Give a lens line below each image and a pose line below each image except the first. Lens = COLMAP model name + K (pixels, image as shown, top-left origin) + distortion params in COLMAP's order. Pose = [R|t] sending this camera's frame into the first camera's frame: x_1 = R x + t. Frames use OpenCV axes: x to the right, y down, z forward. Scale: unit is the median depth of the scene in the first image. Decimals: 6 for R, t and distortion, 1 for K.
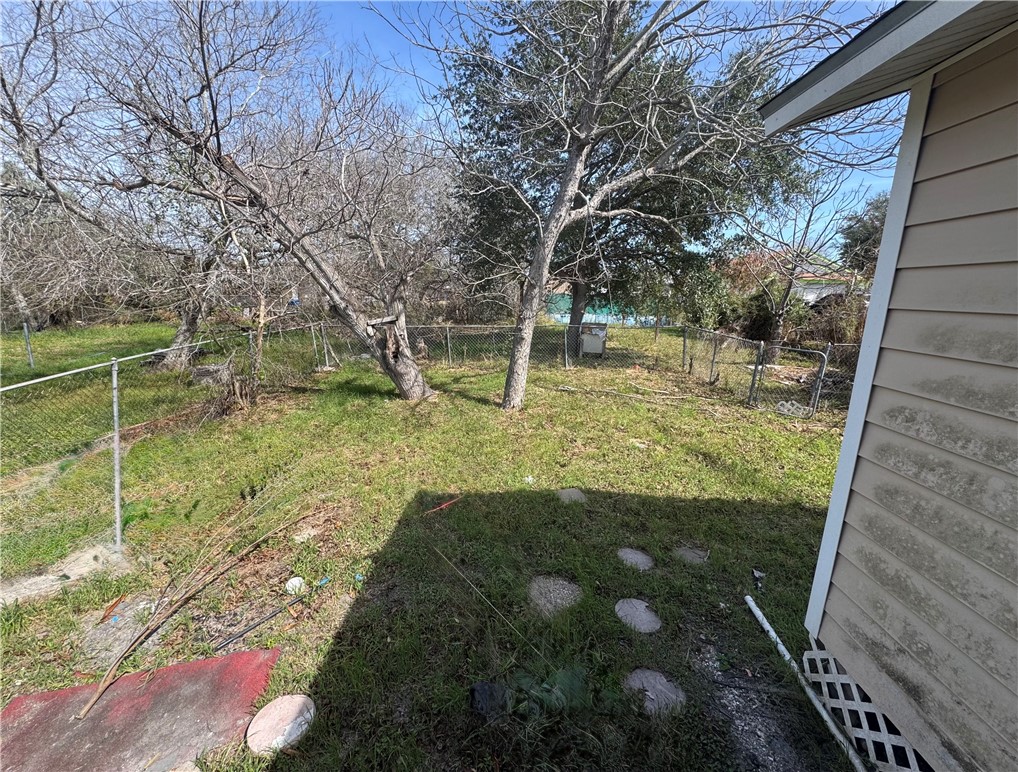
lens RADIAL K [[422.4, 0, 511.8], [0, 422.4, 382.1], [0, 0, 1]] dist [0.001236, 0.000236]
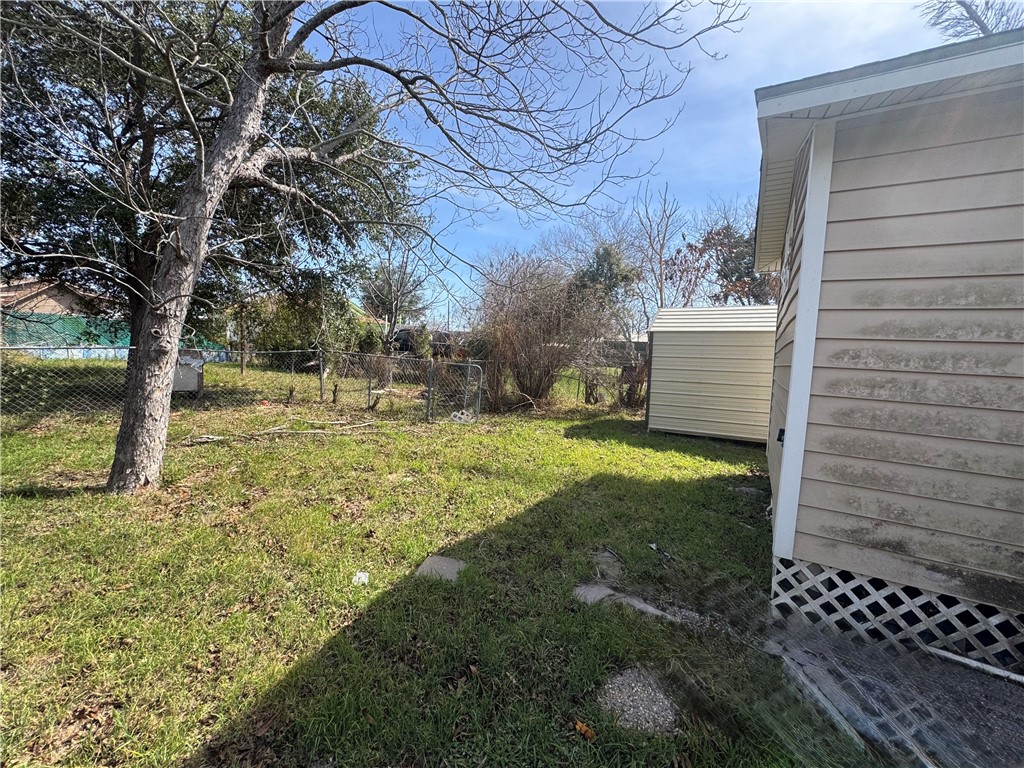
lens RADIAL K [[408.5, 0, 514.0], [0, 408.5, 379.8], [0, 0, 1]] dist [-0.002142, -0.000251]
pose [[0.487098, -0.051502, 0.871827, -0.338105], [0.142465, 0.989574, -0.021139, 0.013094], [-0.861649, 0.134501, 0.489357, 0.565228]]
